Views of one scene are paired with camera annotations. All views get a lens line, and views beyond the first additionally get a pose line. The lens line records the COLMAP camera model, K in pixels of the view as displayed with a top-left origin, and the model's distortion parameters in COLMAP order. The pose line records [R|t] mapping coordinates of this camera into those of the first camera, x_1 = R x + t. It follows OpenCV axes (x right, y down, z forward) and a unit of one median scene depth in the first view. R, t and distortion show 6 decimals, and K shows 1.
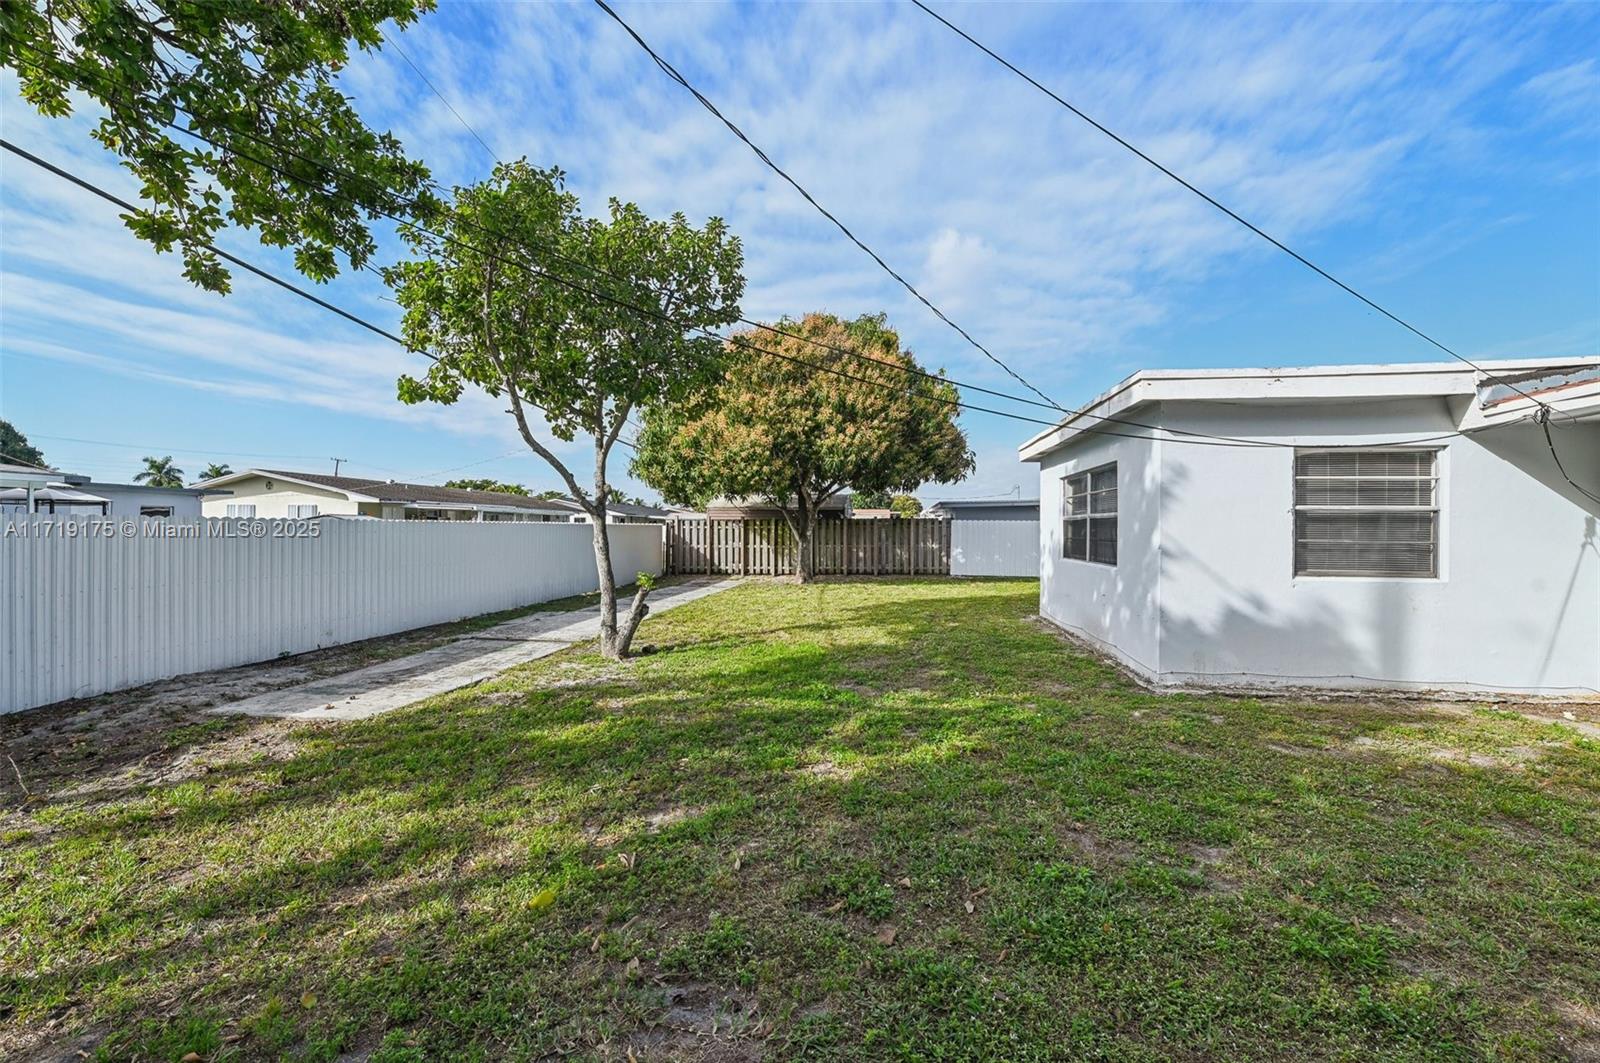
lens RADIAL K [[654.6, 0, 801.6], [0, 654.6, 533.8], [0, 0, 1]] dist [-0.008202, -0.000377]
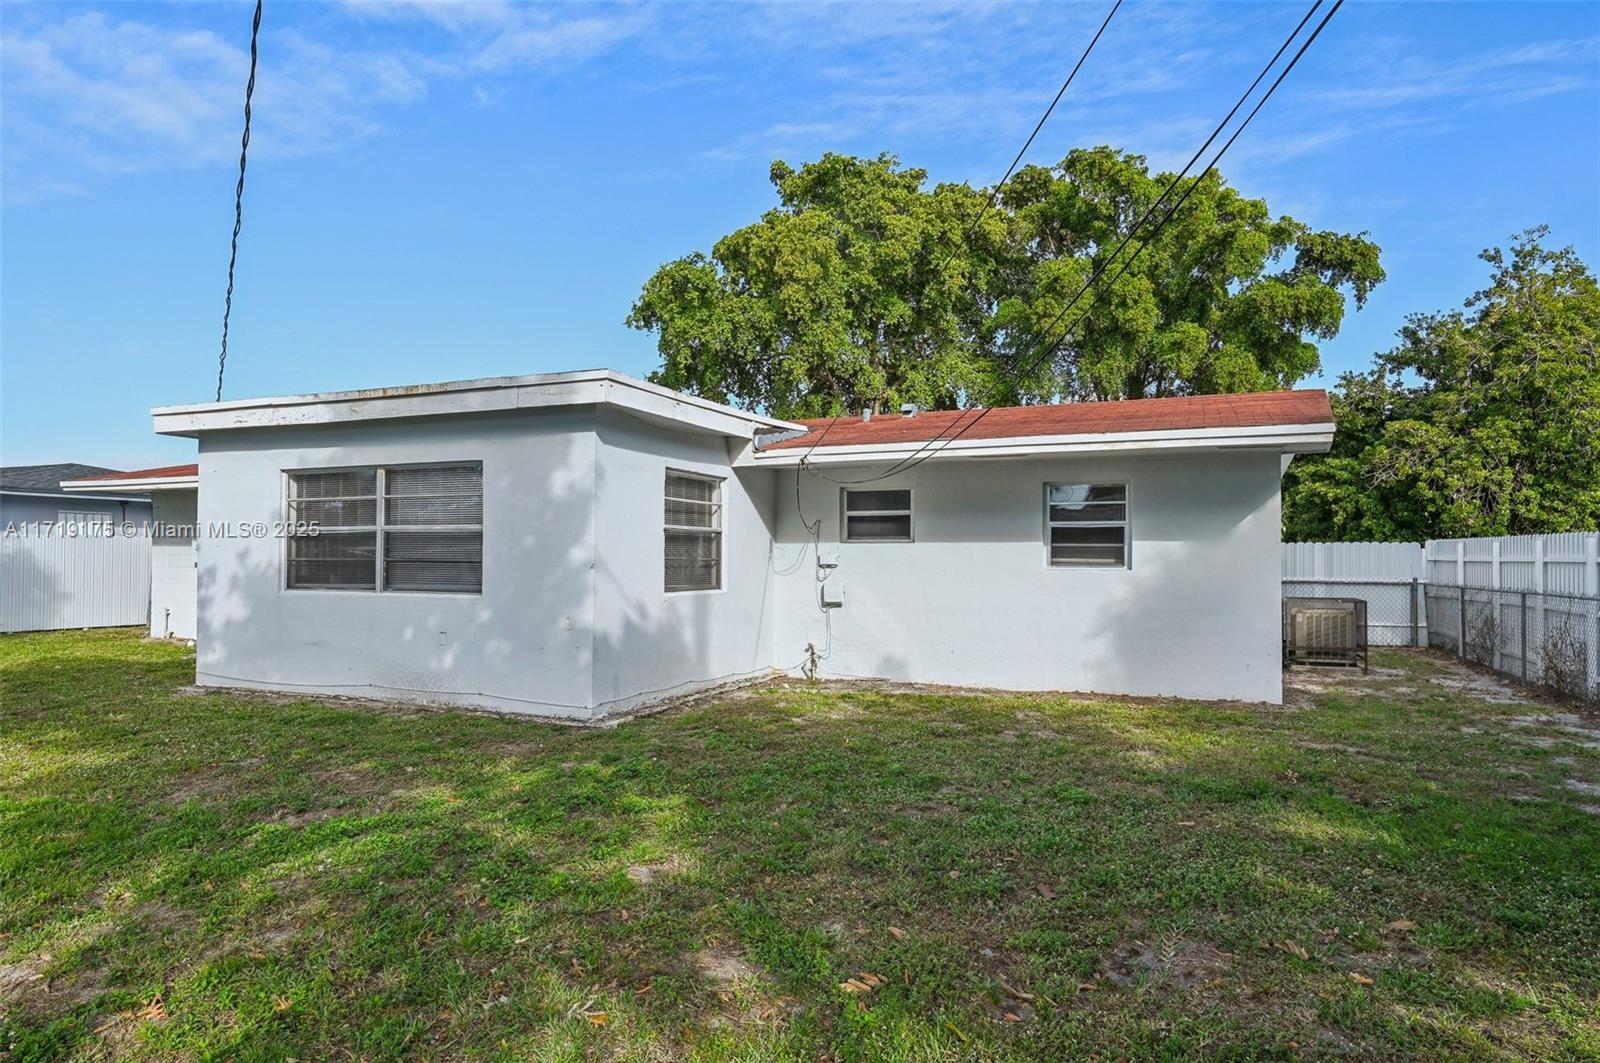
lens RADIAL K [[954.6, 0, 802.4], [0, 954.6, 539.7], [0, 0, 1]] dist [-0.006861, -0.001271]
pose [[0.279432, 0.012540, 0.960083, -0.640627], [0.004054, 0.999890, -0.014240, 0.003372], [-0.960157, 0.007872, 0.279351, 0.365901]]
